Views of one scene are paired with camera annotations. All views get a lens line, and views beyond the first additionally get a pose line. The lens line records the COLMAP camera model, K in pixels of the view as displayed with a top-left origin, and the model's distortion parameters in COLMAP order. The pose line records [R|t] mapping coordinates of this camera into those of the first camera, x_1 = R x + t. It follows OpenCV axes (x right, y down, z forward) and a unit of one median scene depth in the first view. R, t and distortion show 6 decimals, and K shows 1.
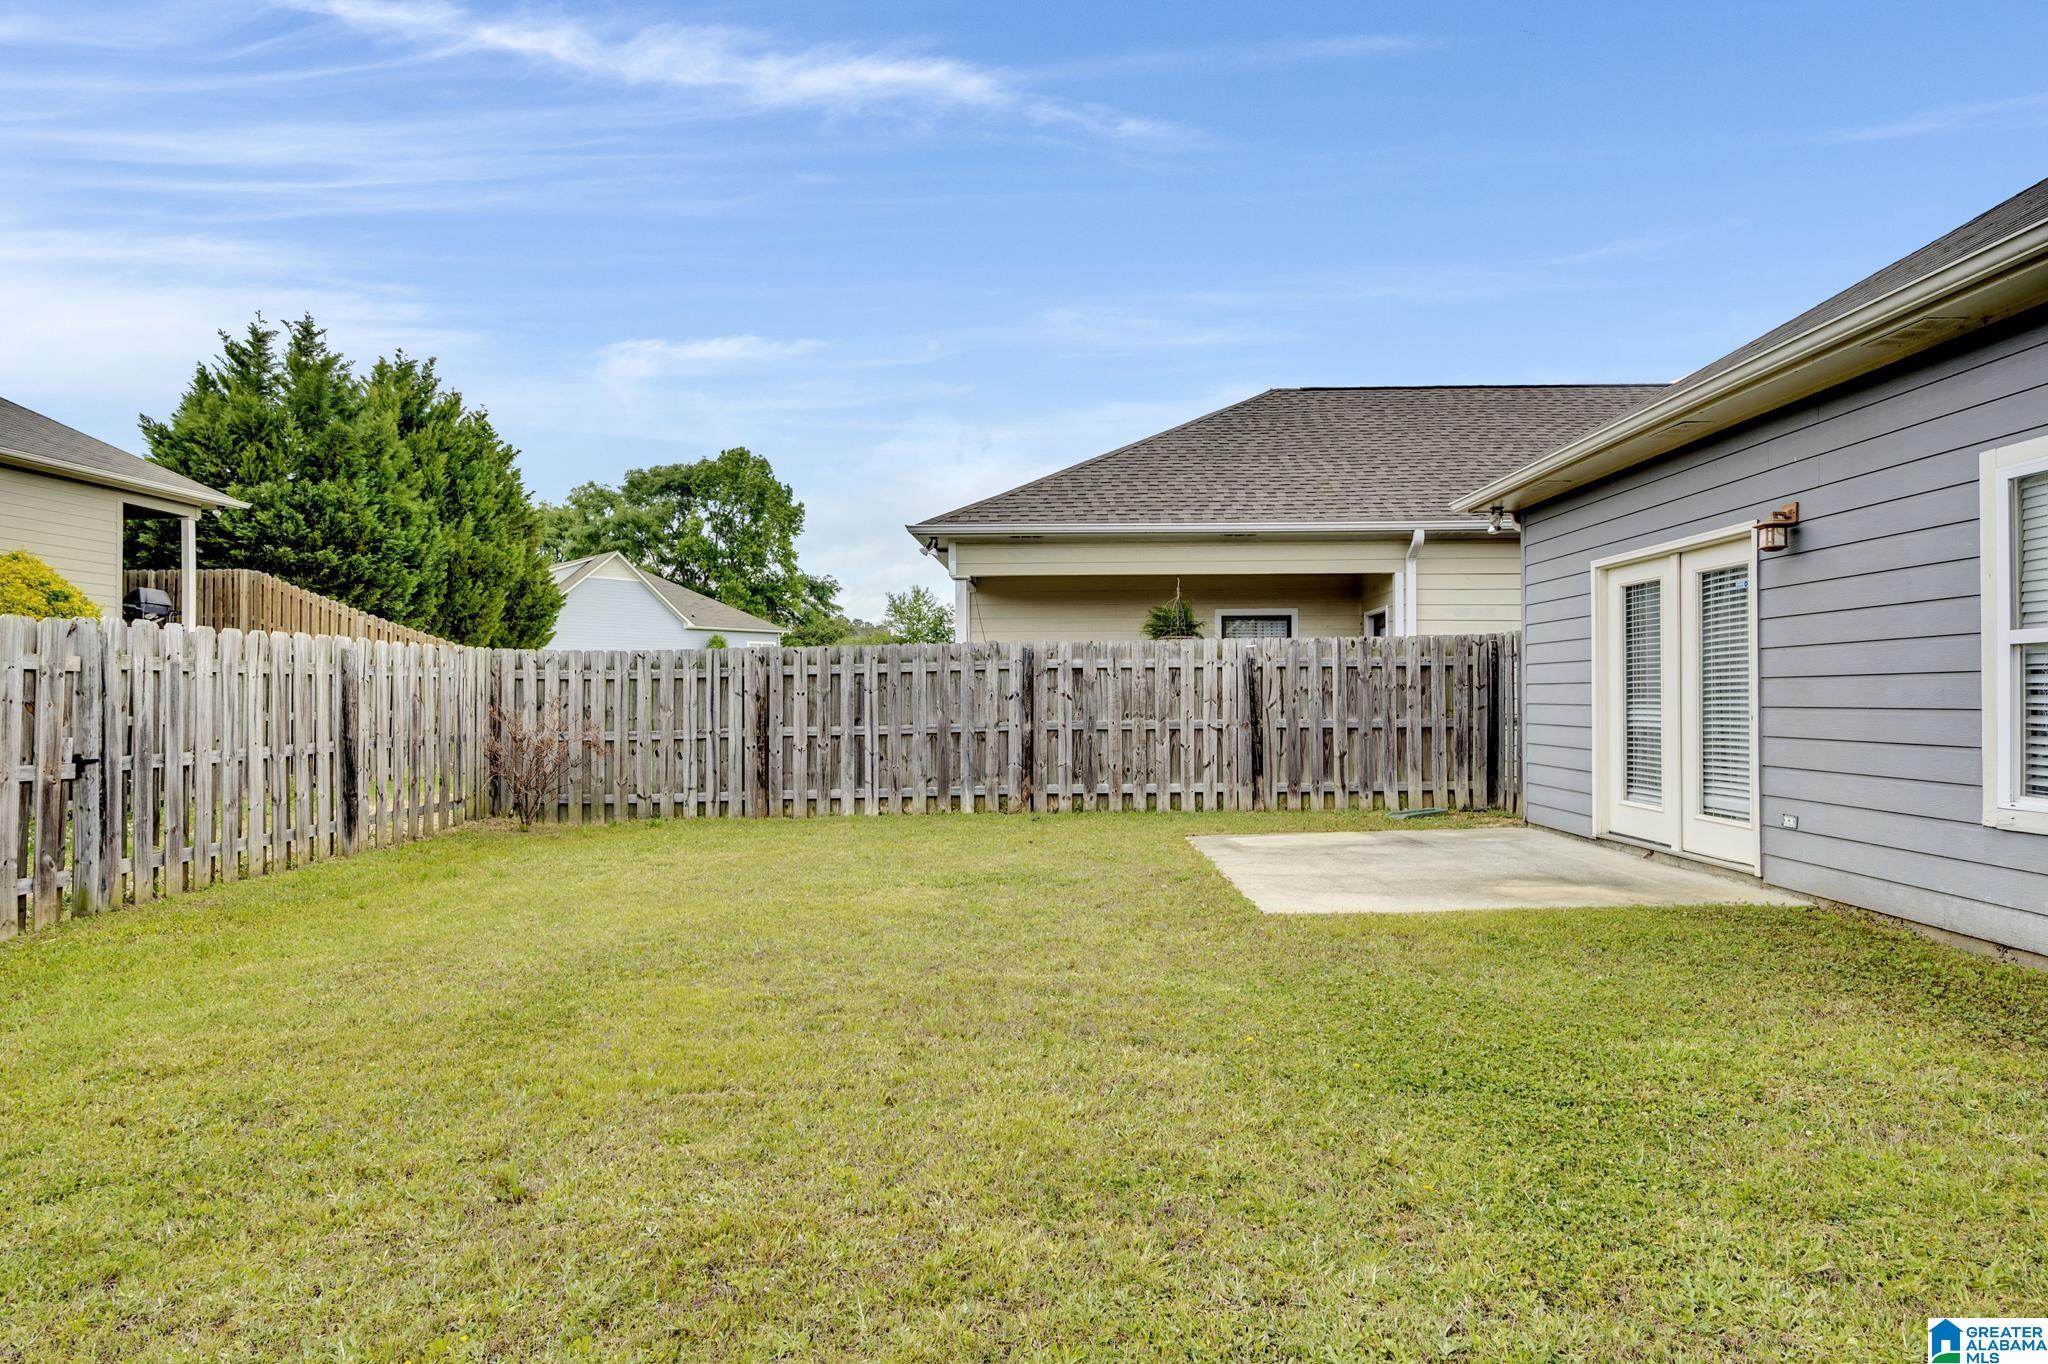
lens RADIAL K [[1128.7, 0, 1024.0], [0, 1128.7, 682.0], [0, 0, 1]] dist [-0.061603, -0.000384]
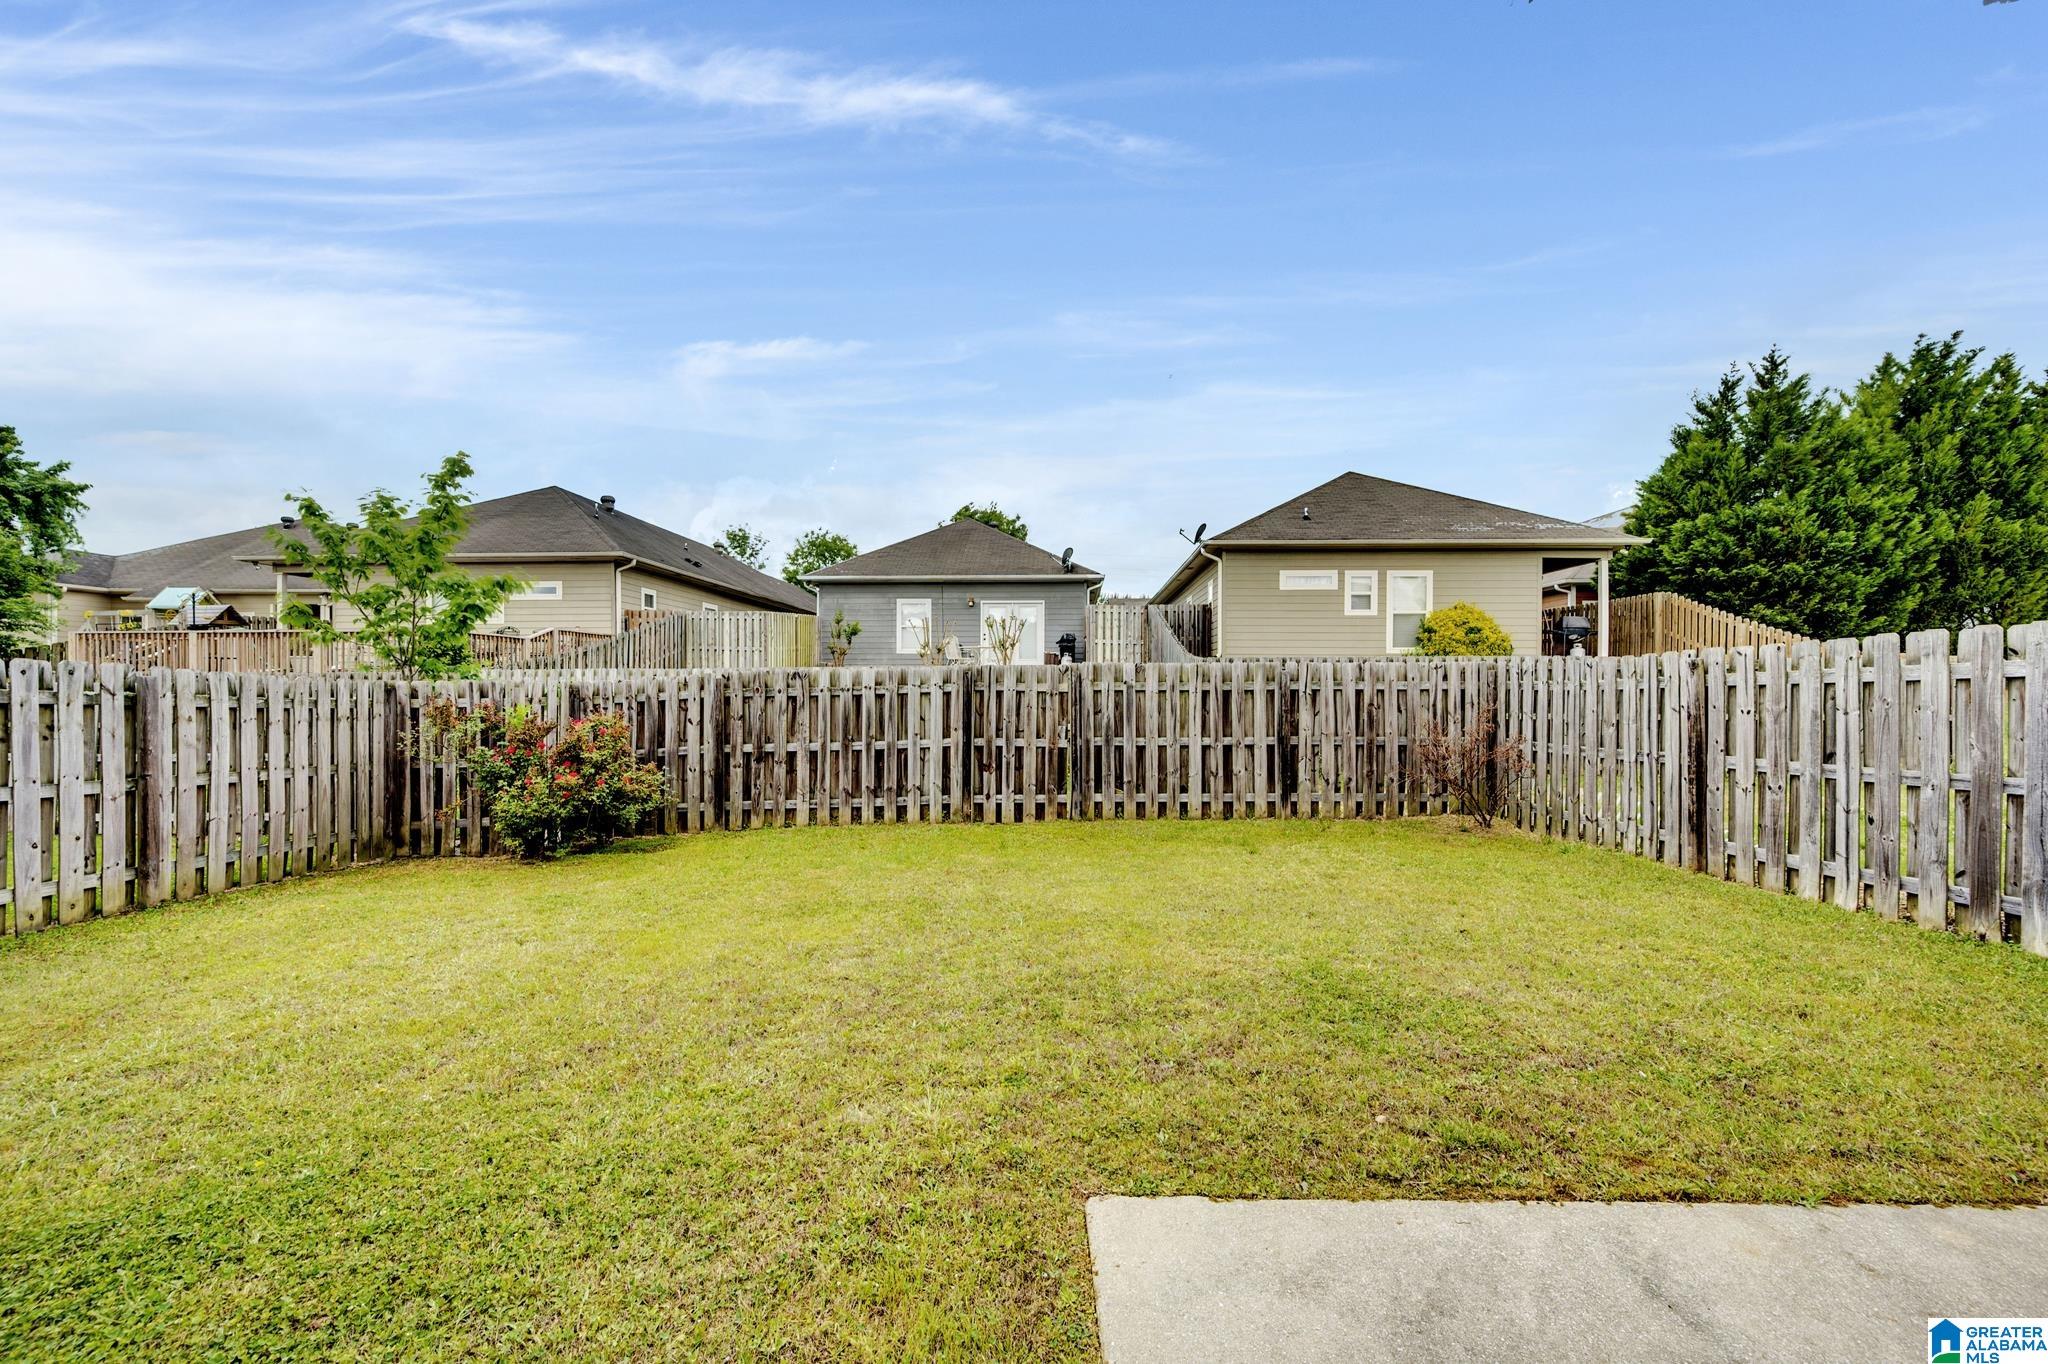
lens RADIAL K [[802.4, 0, 1025.7], [0, 802.4, 691.1], [0, 0, 1]] dist [-0.001364, -0.000115]
pose [[0.035285, 0.003220, -0.999372, 0.295947], [0.011344, 0.999929, 0.003623, -0.009904], [0.999313, -0.011465, 0.035246, 0.527206]]
